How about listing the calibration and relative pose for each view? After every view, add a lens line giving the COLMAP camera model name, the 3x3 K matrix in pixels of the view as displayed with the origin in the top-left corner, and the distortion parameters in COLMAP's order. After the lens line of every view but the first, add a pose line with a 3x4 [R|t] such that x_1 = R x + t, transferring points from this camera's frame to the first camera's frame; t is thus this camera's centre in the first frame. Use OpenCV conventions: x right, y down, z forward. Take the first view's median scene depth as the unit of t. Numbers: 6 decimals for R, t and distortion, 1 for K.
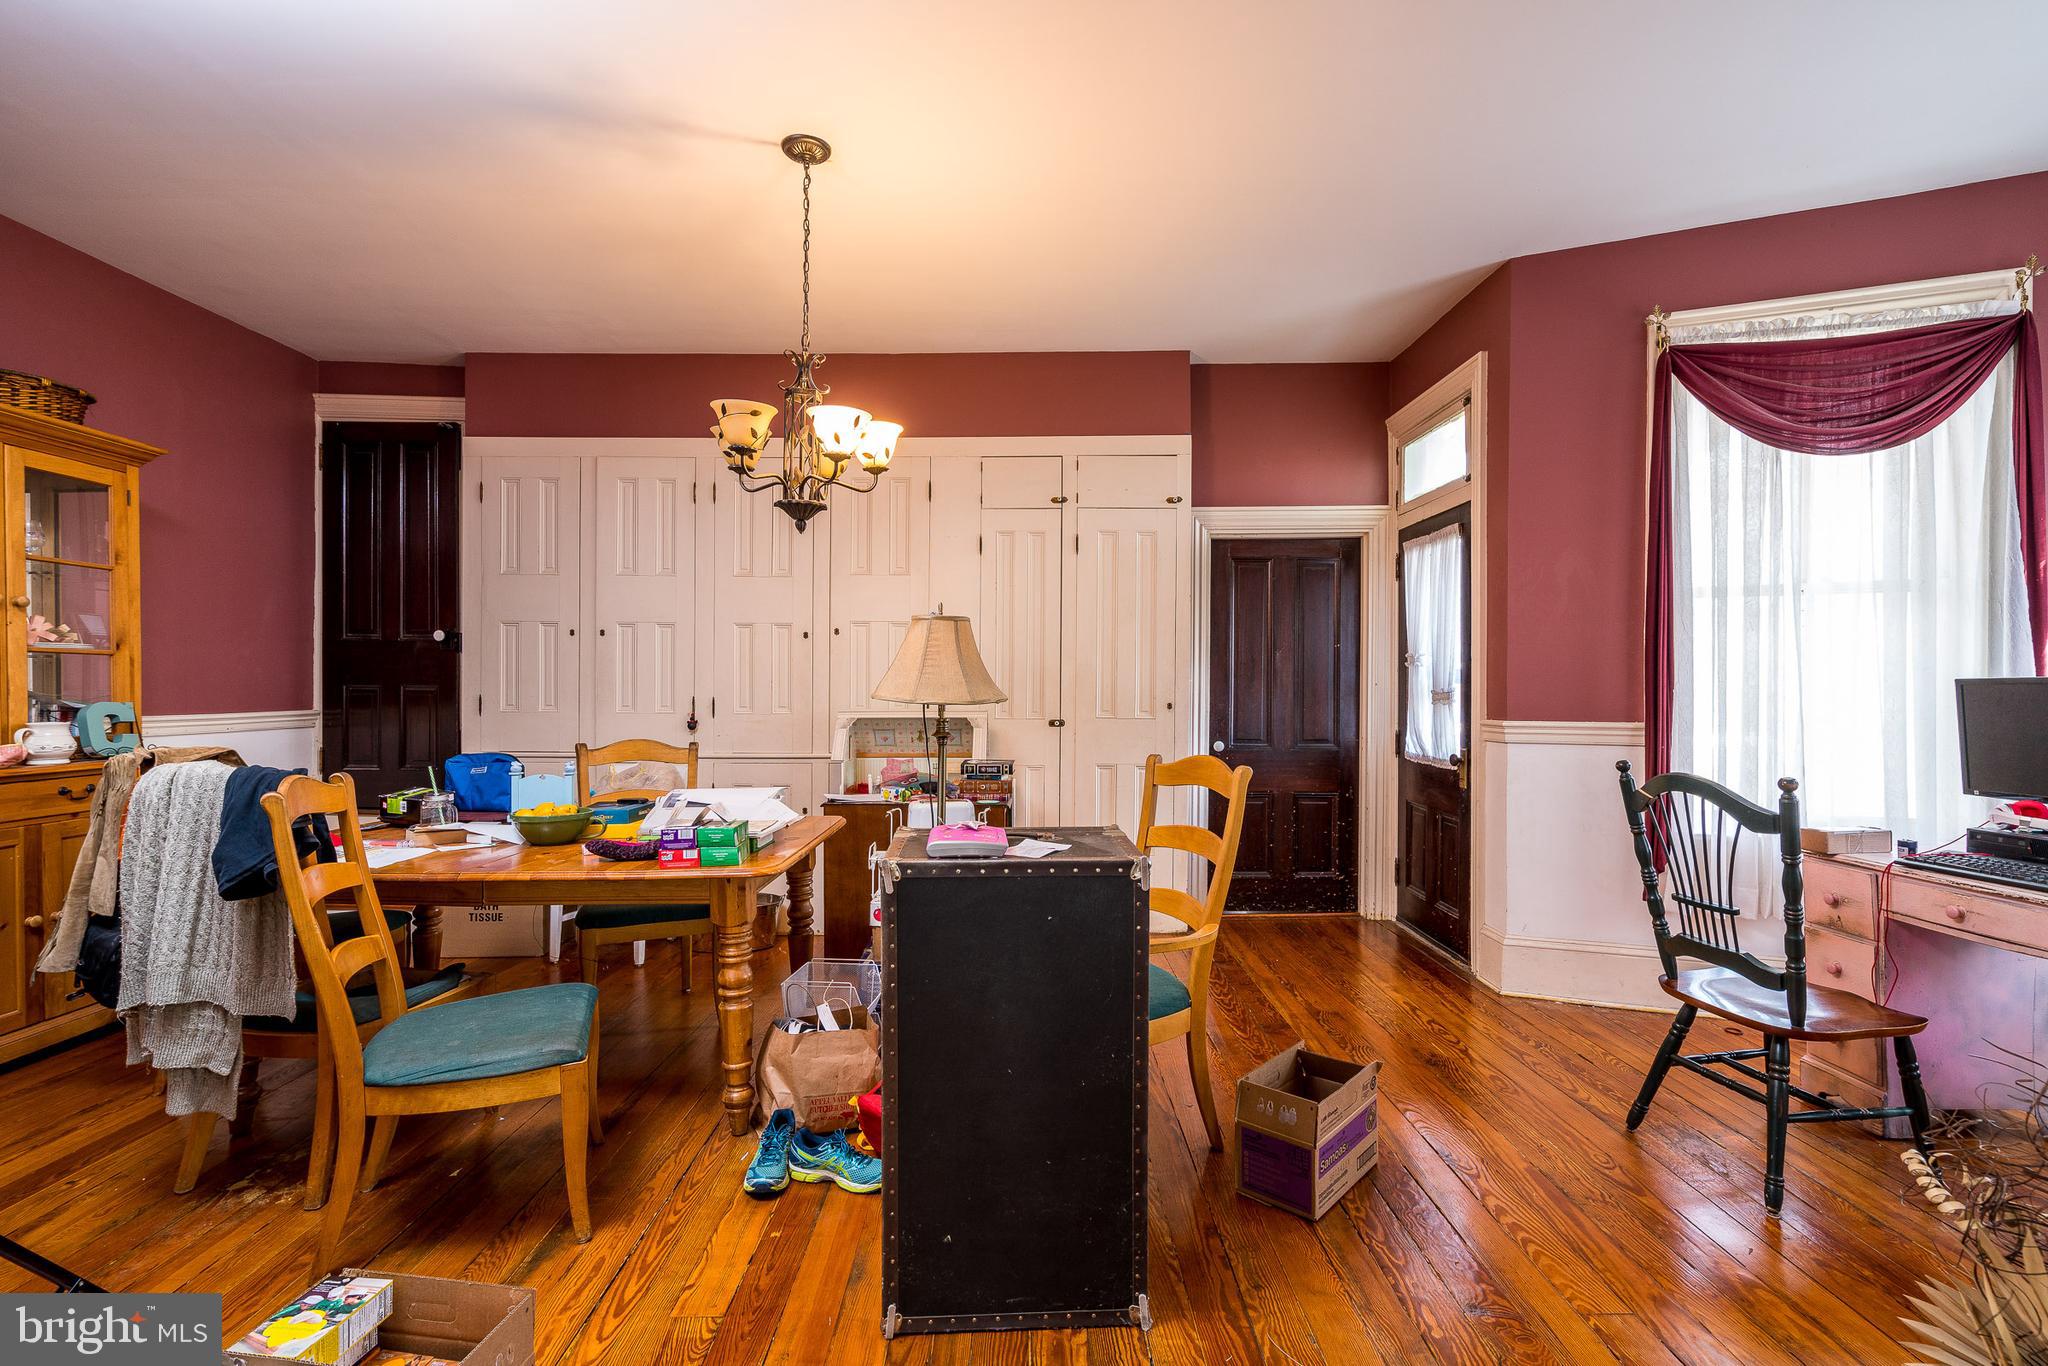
lens RADIAL K [[928.3, 0, 1023.5], [0, 928.3, 692.0], [0, 0, 1]] dist [-0.002463, 0.000242]
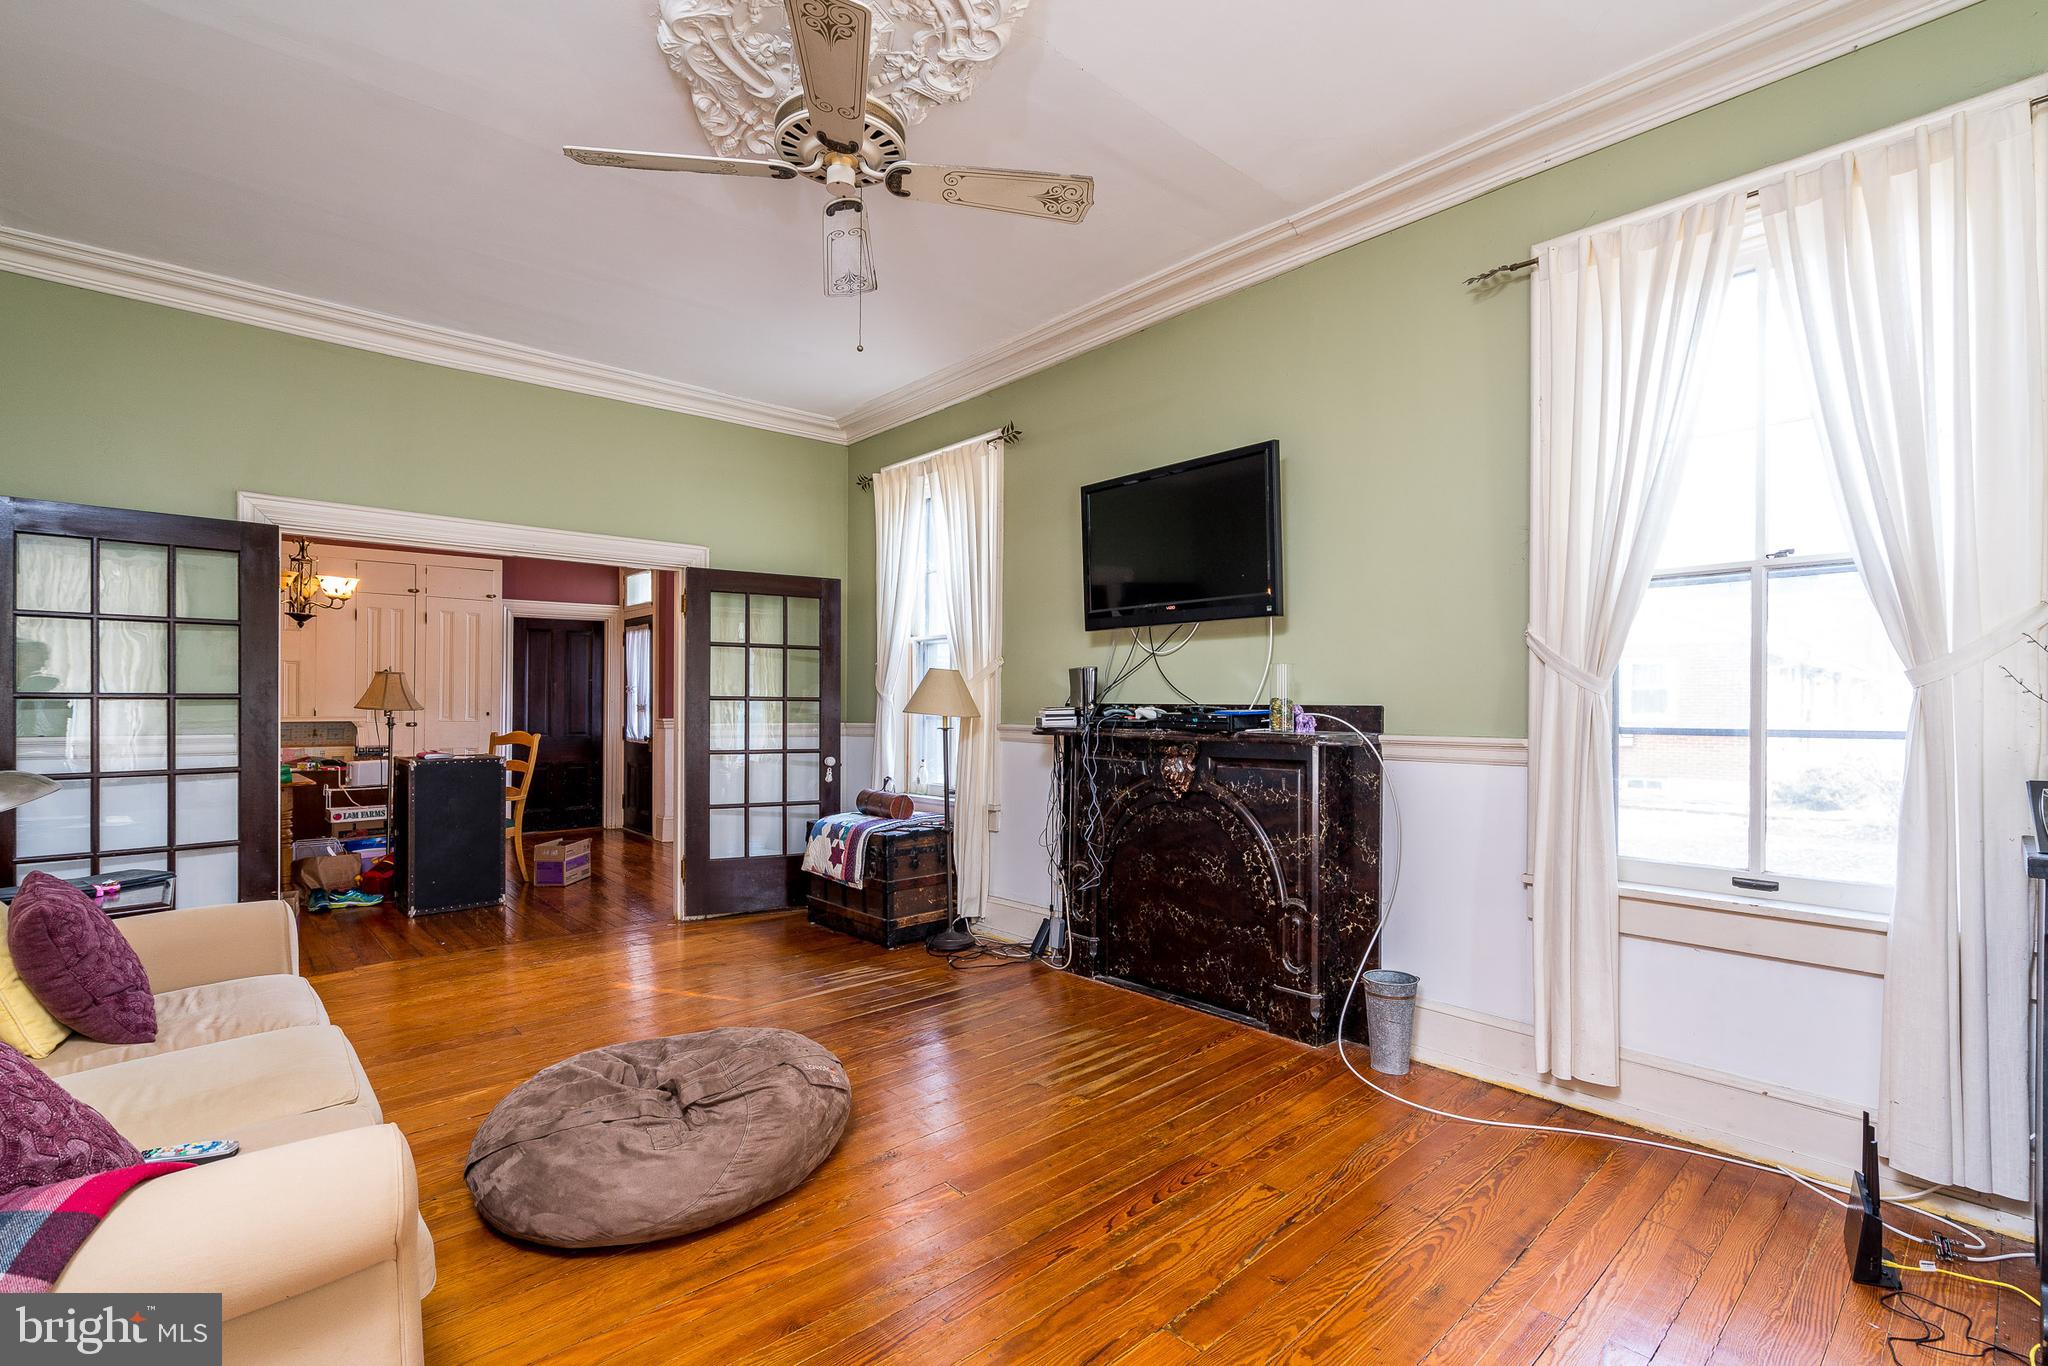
lens RADIAL K [[928.3, 0, 1023.5], [0, 928.3, 692.0], [0, 0, 1]] dist [-0.002463, 0.000242]
pose [[0.746479, 0.008207, 0.665358, -0.254249], [0.001335, 0.999903, -0.013831, -0.000427], [-0.665408, 0.011213, 0.746396, -0.986437]]
